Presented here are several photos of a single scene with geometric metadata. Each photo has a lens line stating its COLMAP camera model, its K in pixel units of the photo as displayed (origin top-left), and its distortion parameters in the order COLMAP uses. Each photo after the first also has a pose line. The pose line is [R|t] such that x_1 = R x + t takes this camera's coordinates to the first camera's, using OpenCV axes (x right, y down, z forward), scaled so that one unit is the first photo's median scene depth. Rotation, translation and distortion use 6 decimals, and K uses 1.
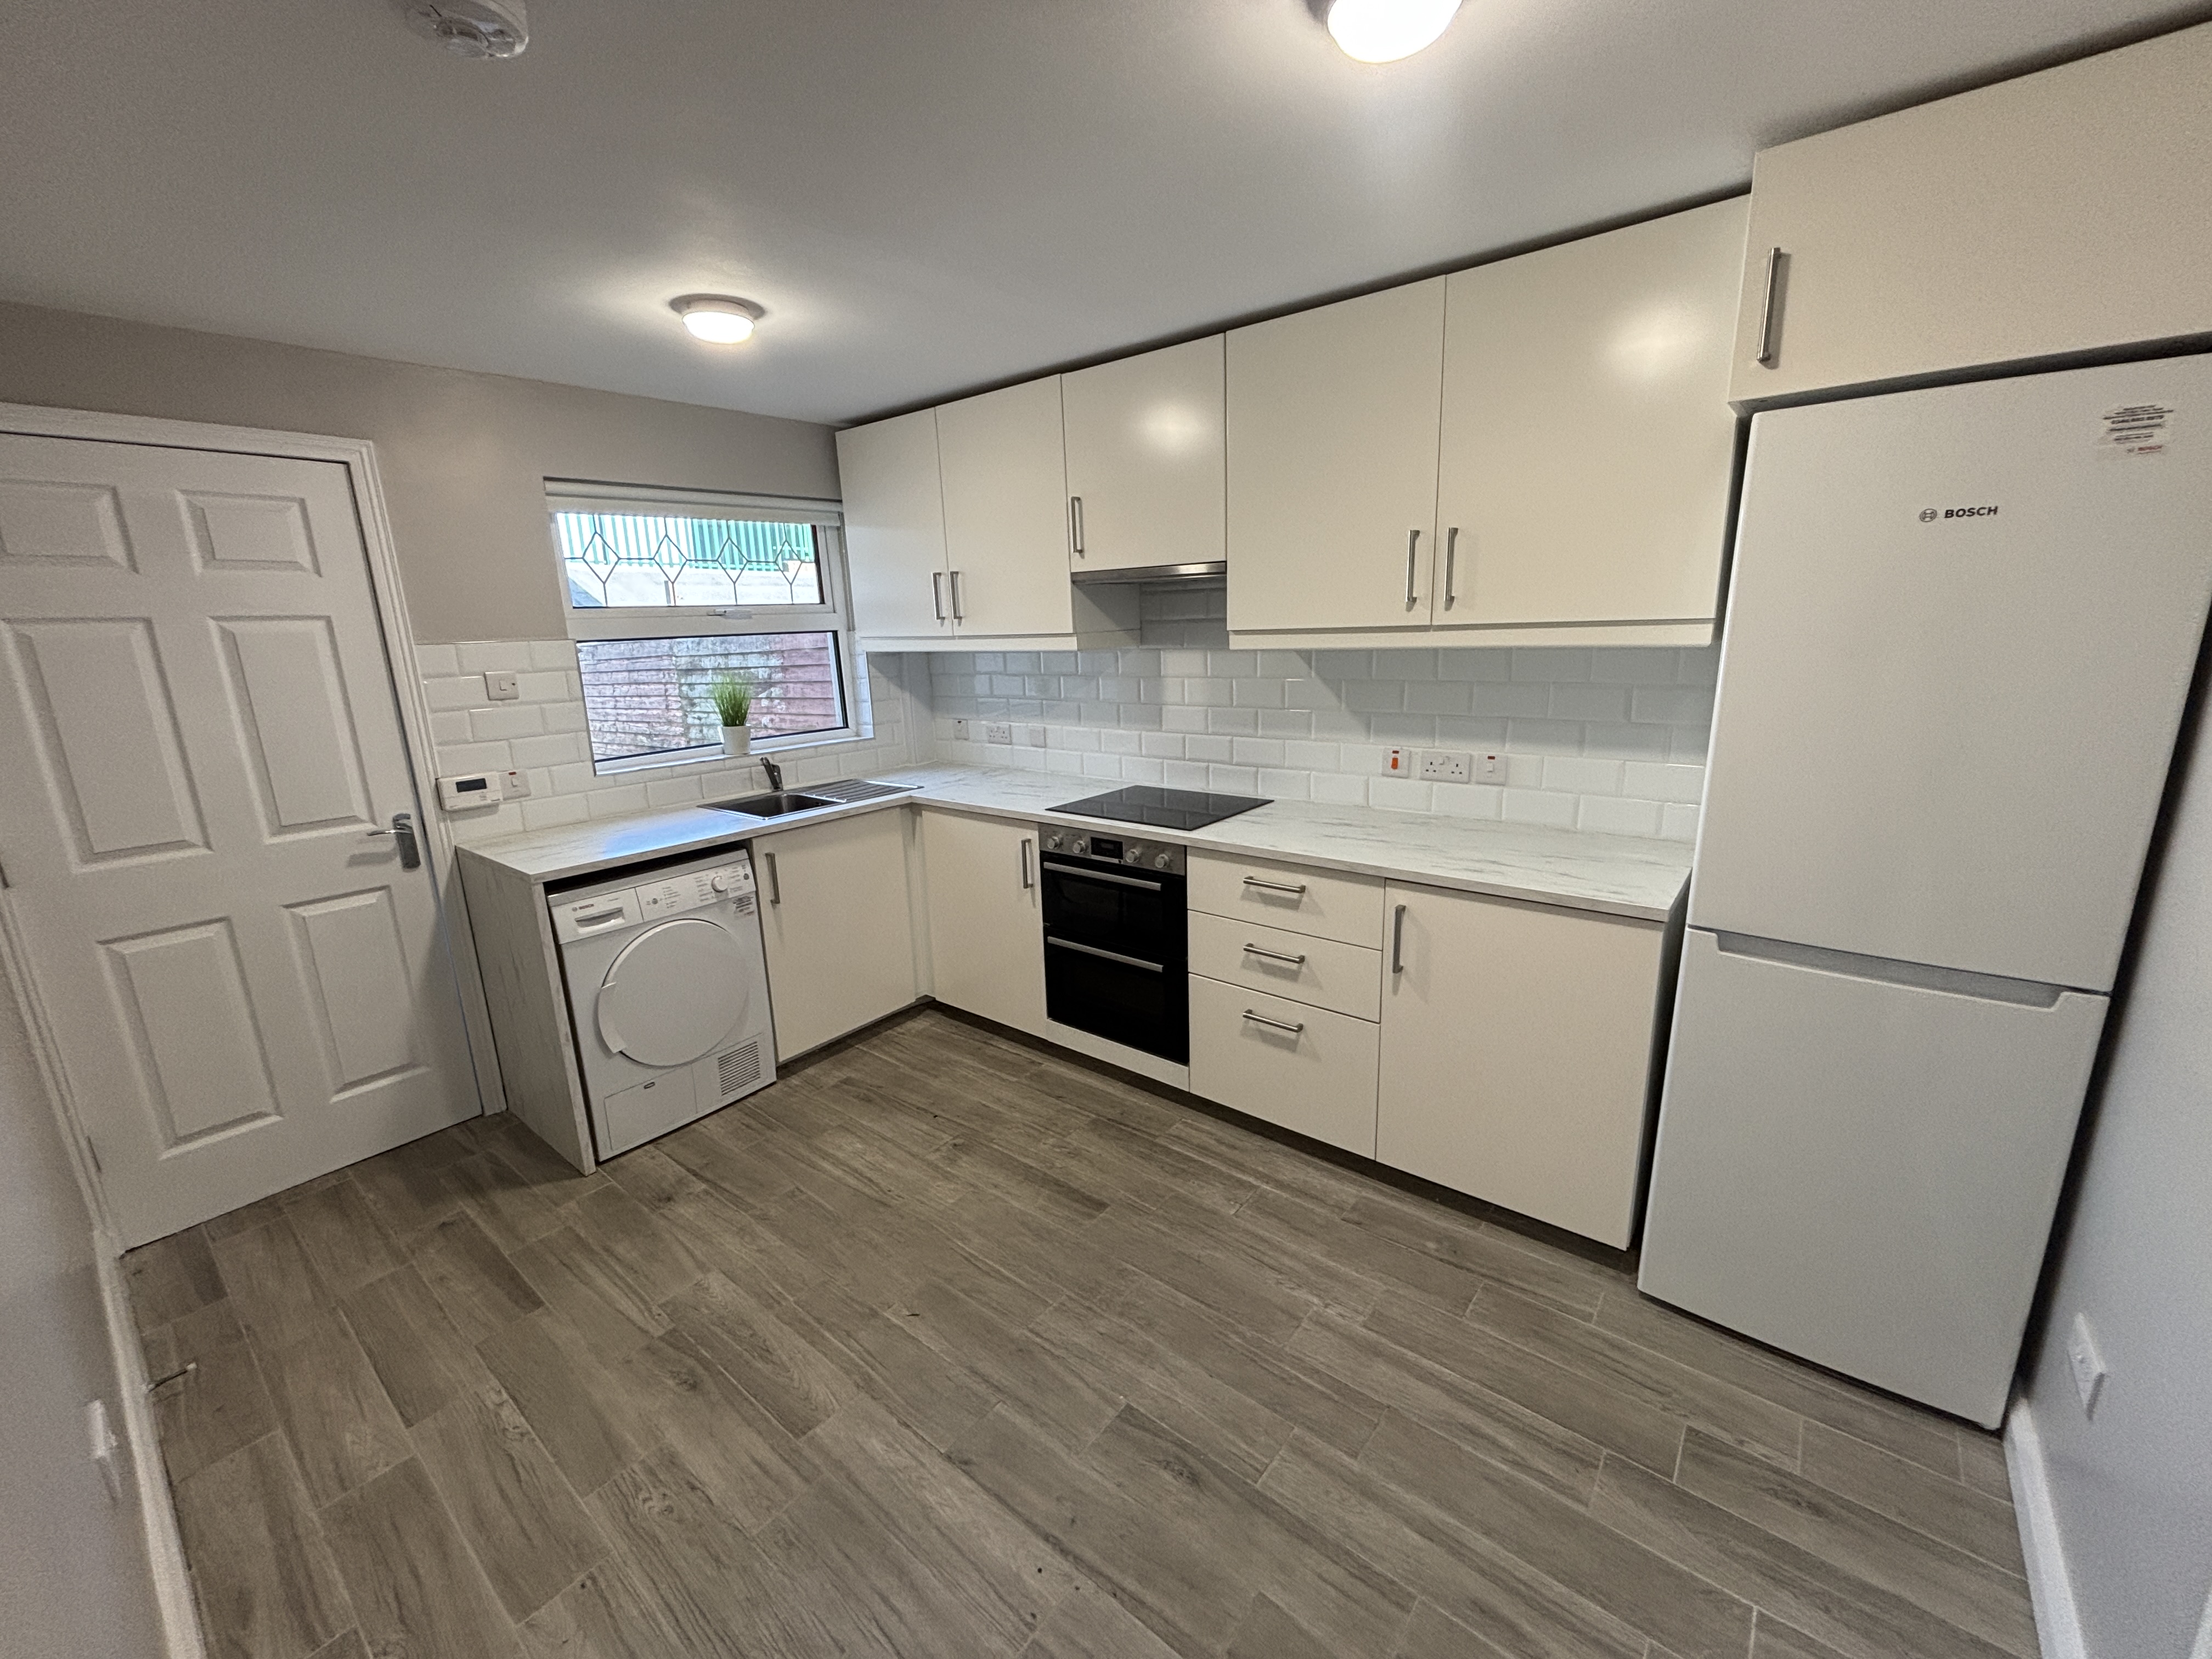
lens RADIAL K [[891.0, 0, 1109.6], [0, 891.0, 827.6], [0, 0, 1]] dist [0.010565, 0.001557]
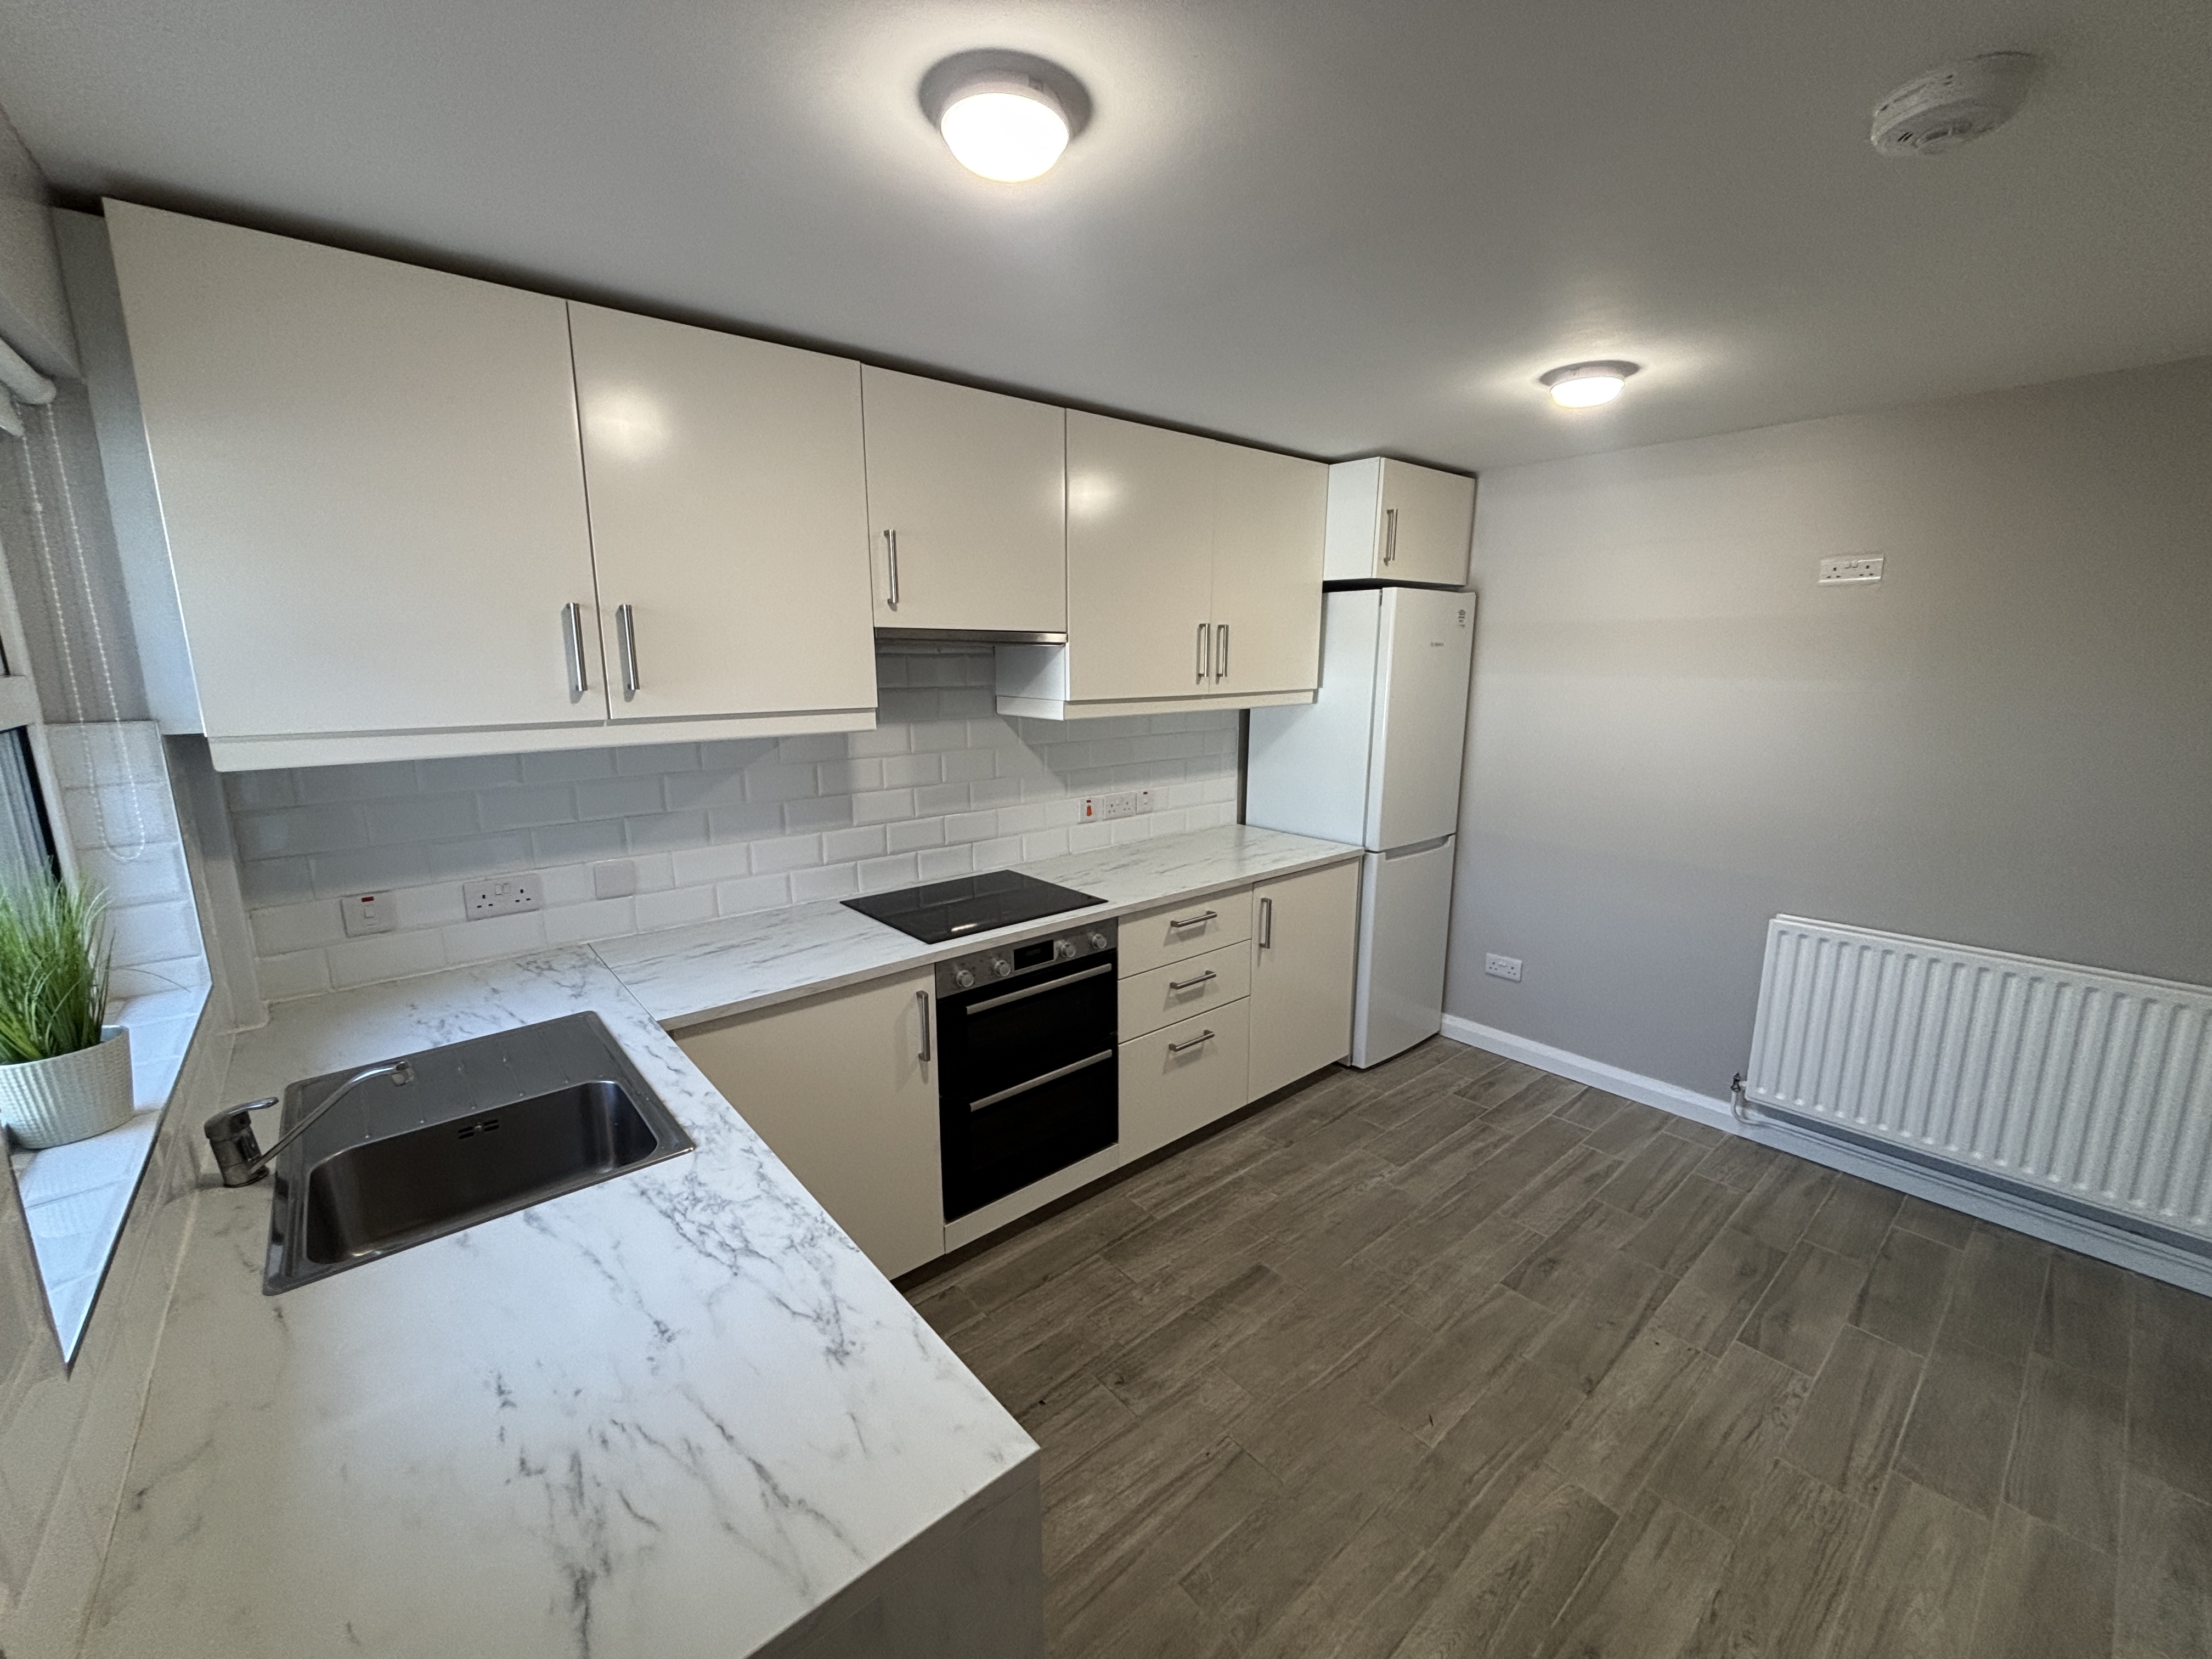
lens RADIAL K [[891.0, 0, 1107.8], [0, 891.0, 828.9], [0, 0, 1]] dist [0.010565, 0.001557]
pose [[0.184303, -0.153869, 0.970751, -0.919746], [0.222585, 0.968544, 0.111260, -0.197952], [-0.957334, 0.195569, 0.212754, 0.839877]]
